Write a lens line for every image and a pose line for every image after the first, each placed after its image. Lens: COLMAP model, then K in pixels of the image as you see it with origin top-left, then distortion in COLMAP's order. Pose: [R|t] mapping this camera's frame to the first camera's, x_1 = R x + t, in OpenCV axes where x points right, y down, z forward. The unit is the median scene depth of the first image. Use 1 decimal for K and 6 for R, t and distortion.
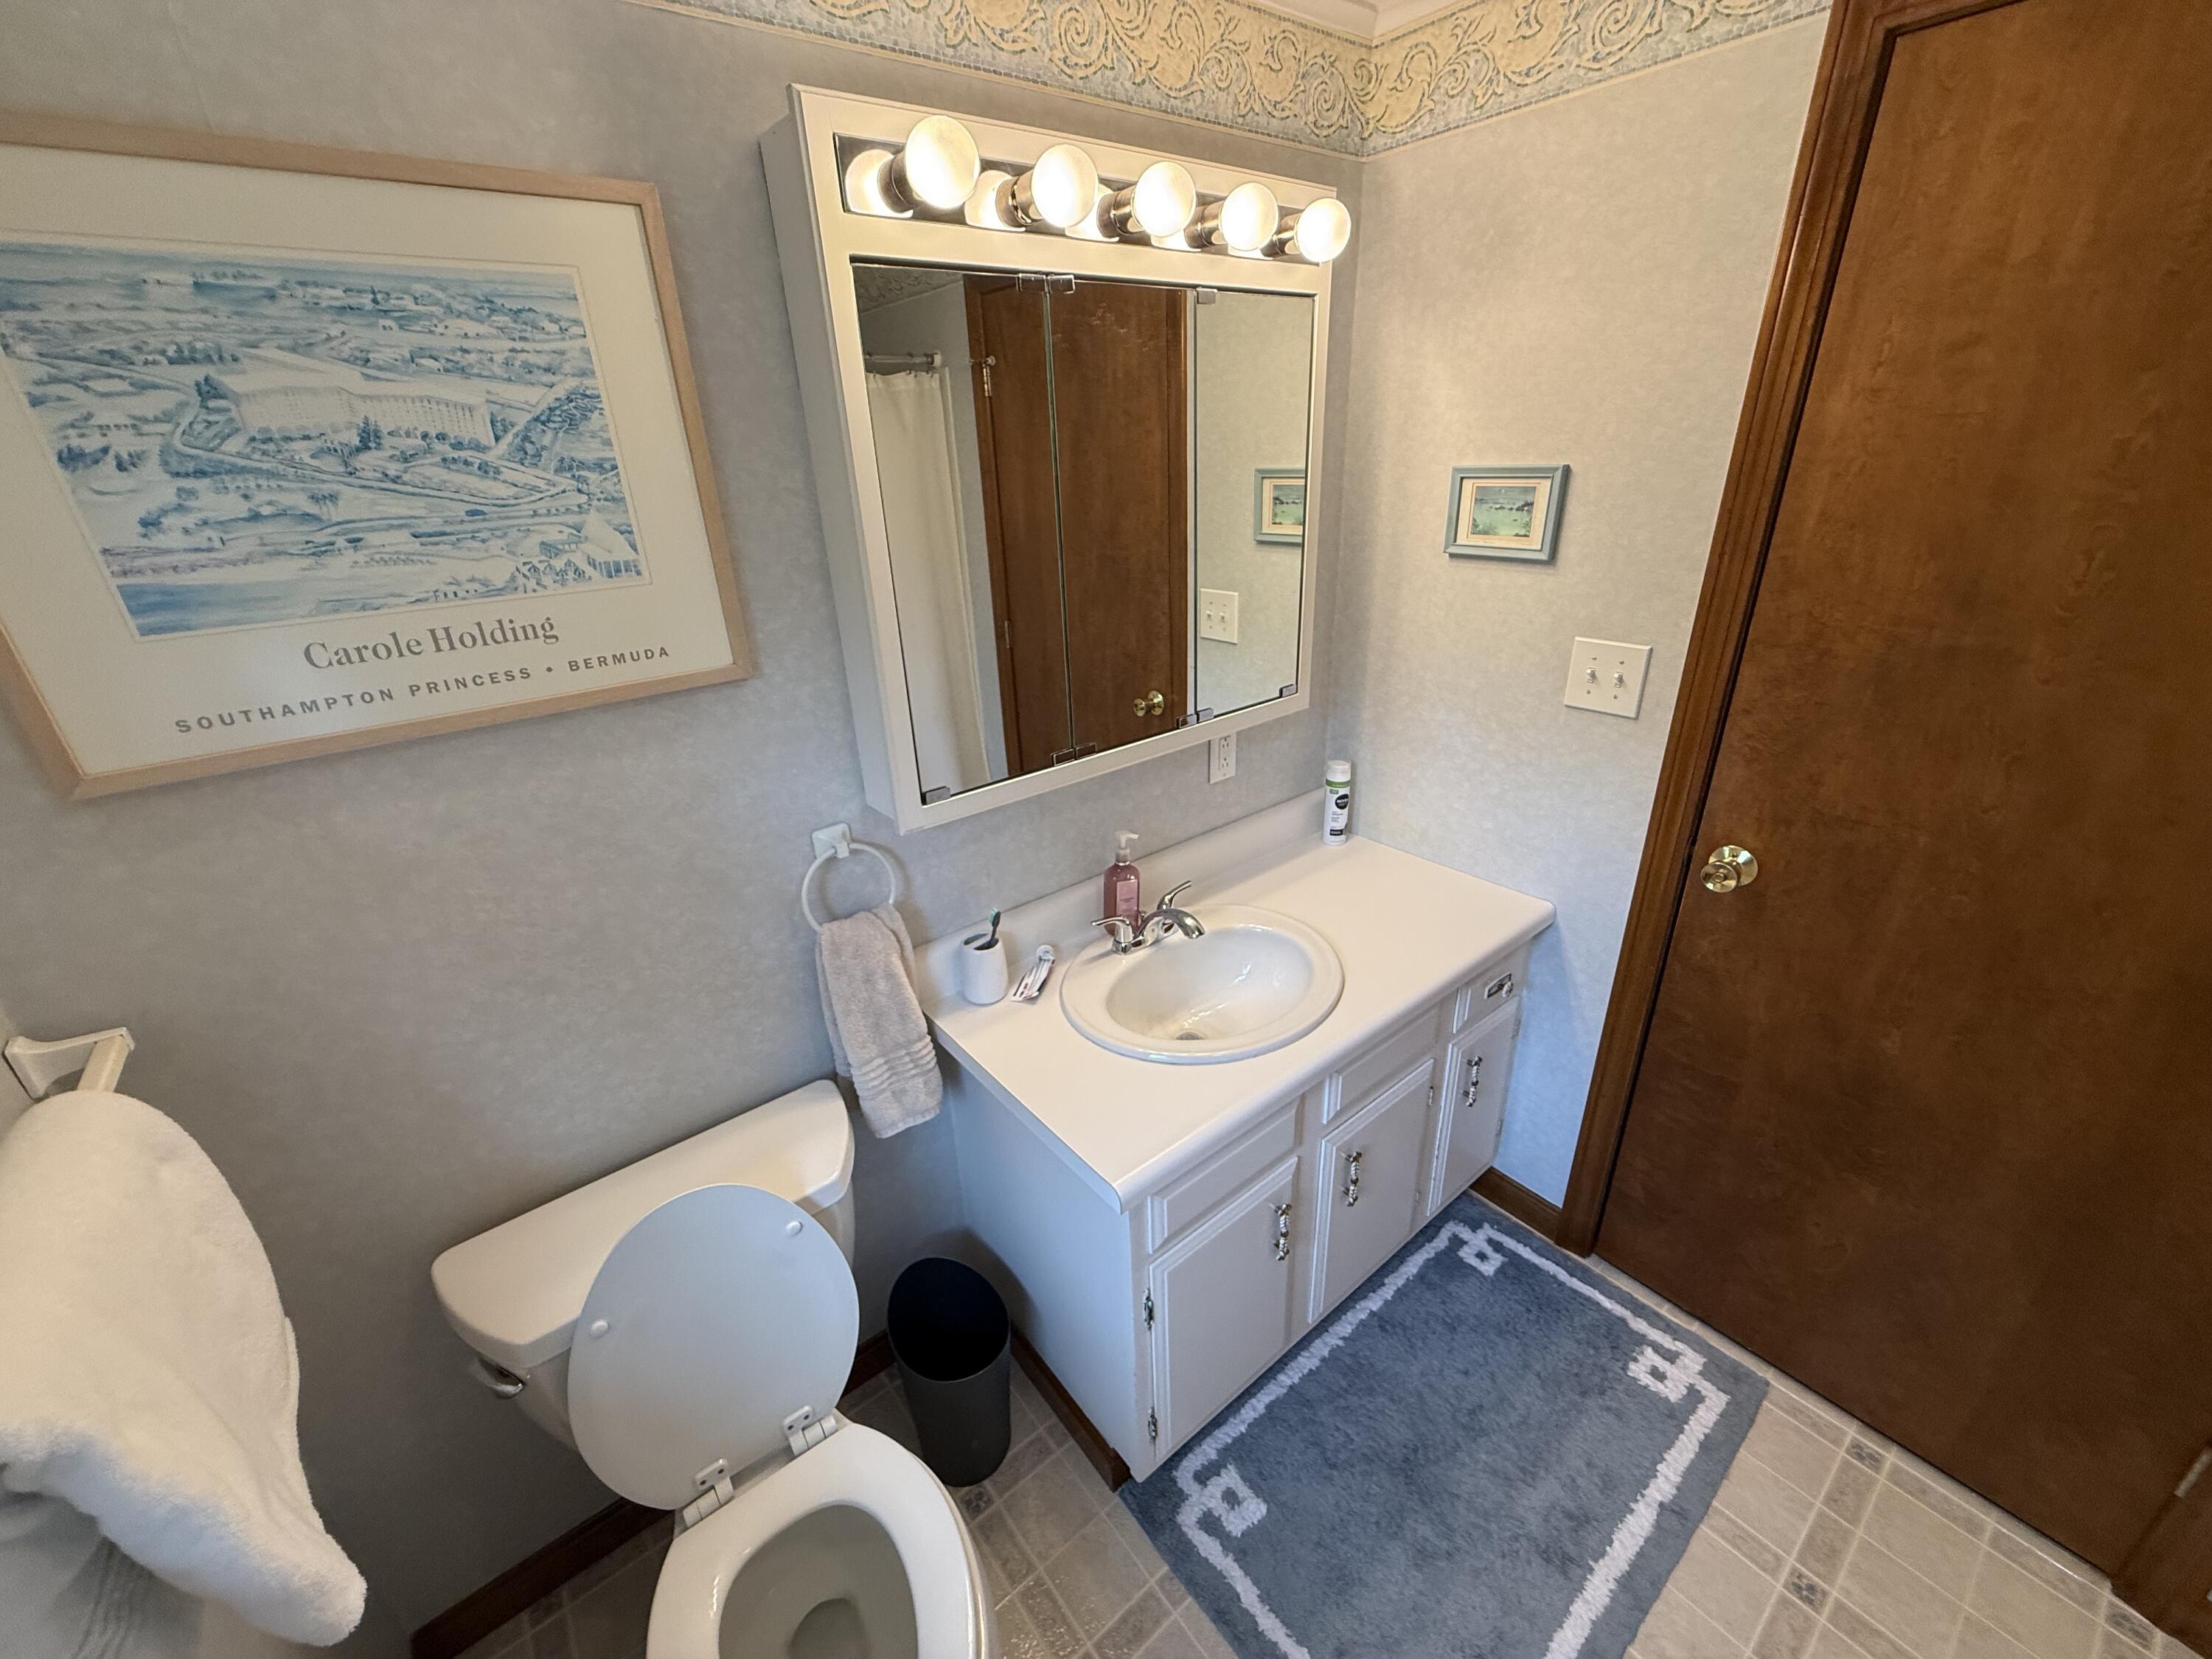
lens RADIAL K [[879.0, 0, 1104.0], [0, 879.0, 822.1], [0, 0, 1]] dist [-0.001621, -0.000131]
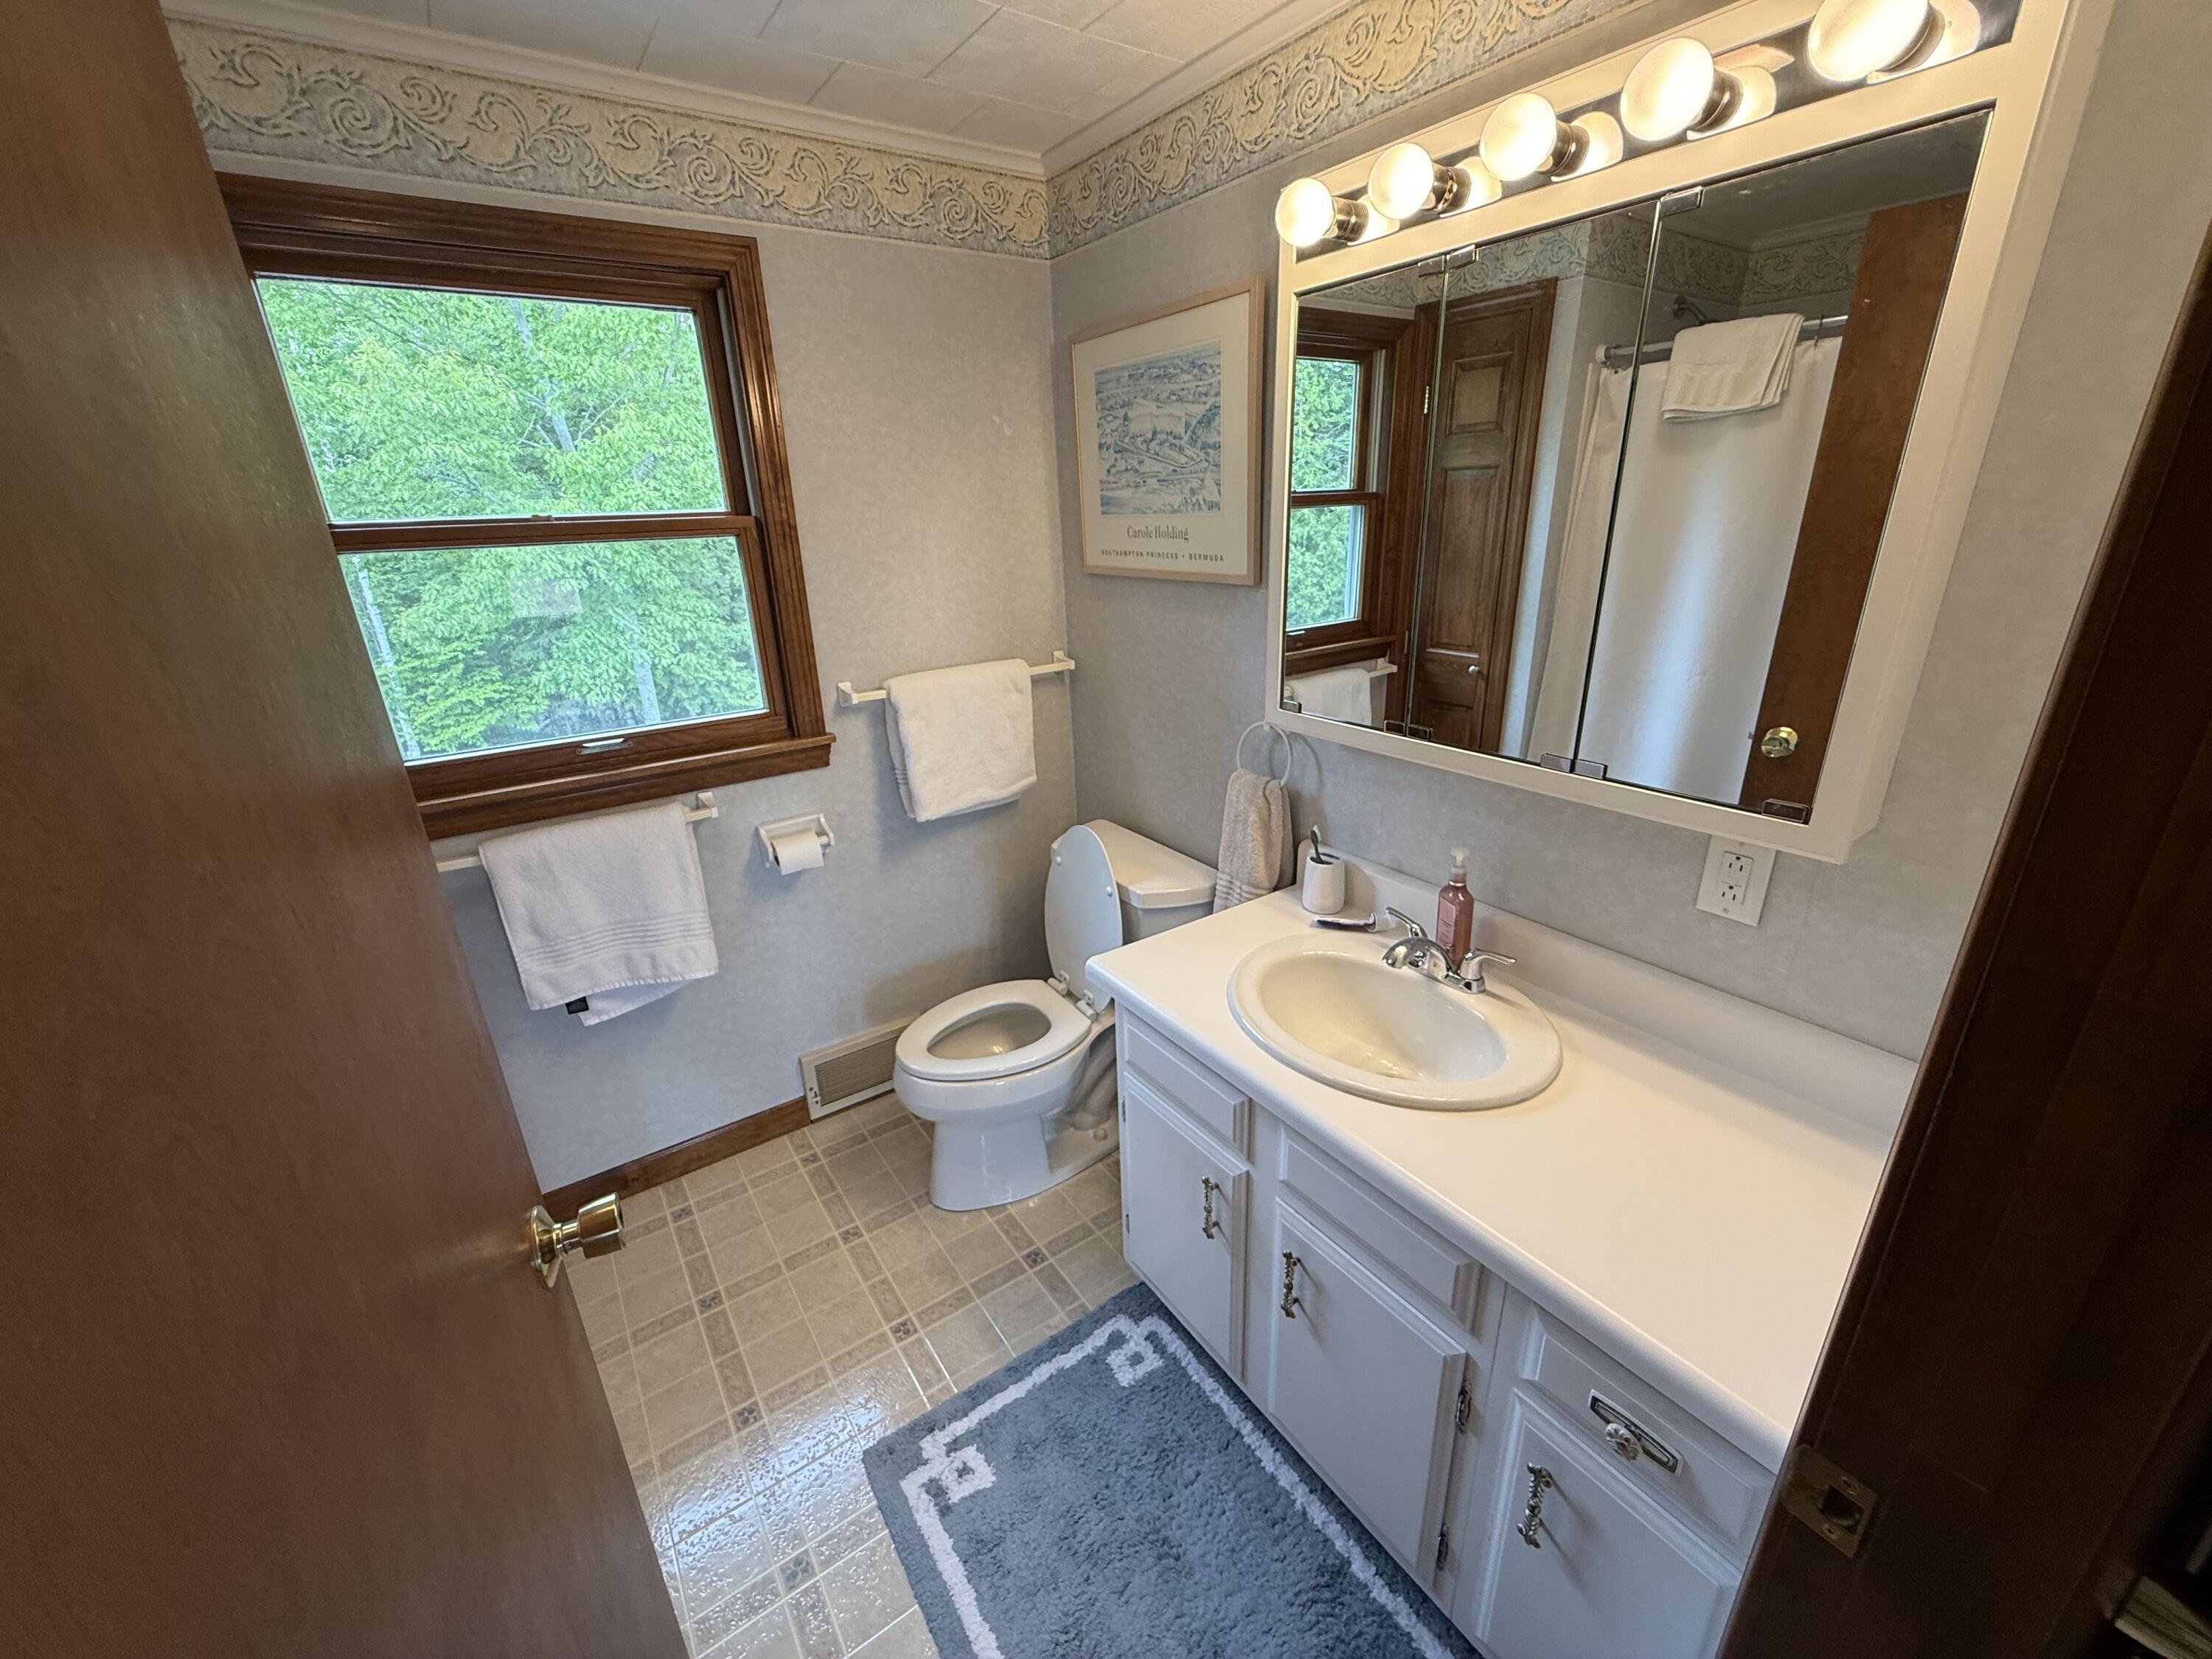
lens RADIAL K [[879.0, 0, 1096.0], [0, 879.0, 831.3], [0, 0, 1]] dist [-0.001621, -0.000131]
pose [[-0.064045, 0.389112, -0.918961, 1.408804], [-0.366724, 0.847245, 0.384304, -0.346651], [0.928123, 0.361618, 0.088435, 0.917284]]
